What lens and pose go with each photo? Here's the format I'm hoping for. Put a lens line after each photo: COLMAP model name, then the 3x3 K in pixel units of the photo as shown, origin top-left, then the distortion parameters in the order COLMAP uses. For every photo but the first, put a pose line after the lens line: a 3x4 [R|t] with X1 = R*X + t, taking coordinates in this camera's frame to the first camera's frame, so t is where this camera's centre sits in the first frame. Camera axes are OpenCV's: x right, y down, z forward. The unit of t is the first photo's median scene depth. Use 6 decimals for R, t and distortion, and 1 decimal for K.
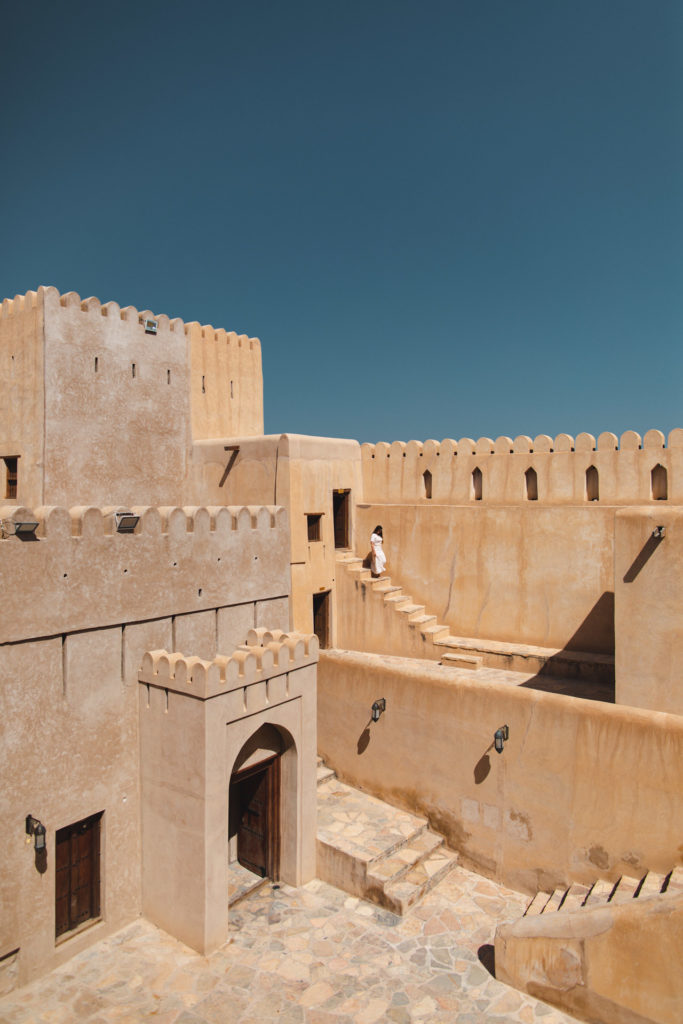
lens RADIAL K [[677.1, 0, 343.8], [0, 677.1, 506.6], [0, 0, 1]] dist [-0.000076, -0.004087]
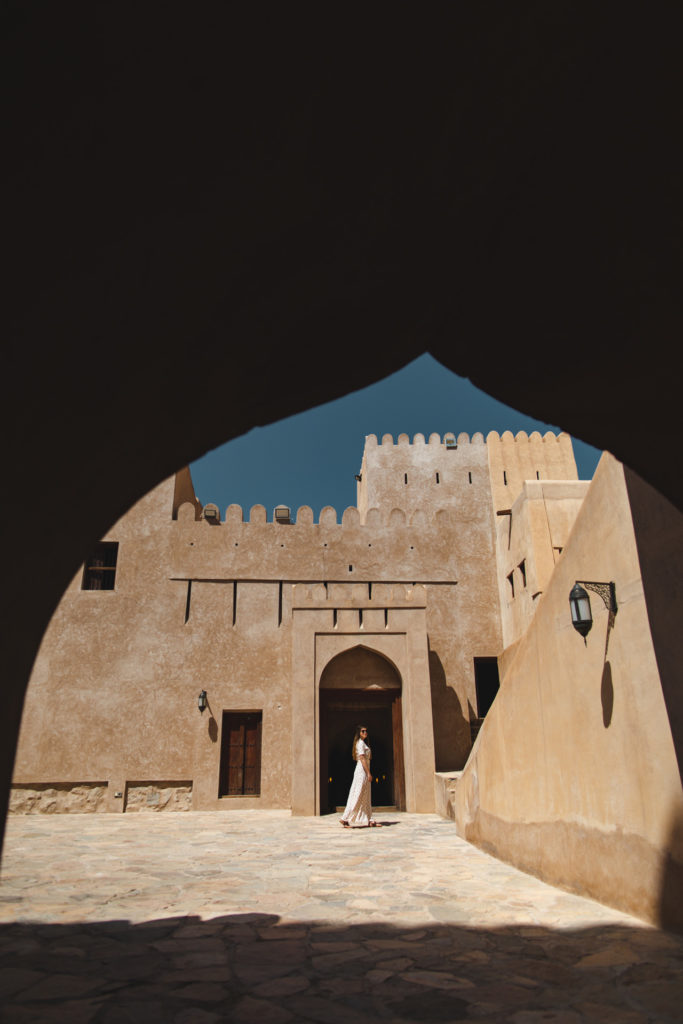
lens RADIAL K [[677.1, 0, 342.4], [0, 677.1, 515.5], [0, 0, 1]] dist [-0.000076, -0.004087]
pose [[0.647660, -0.271765, -0.711815, 0.765507], [0.013731, 0.938238, -0.345718, 0.504166], [0.761806, 0.214134, 0.611391, 0.175828]]
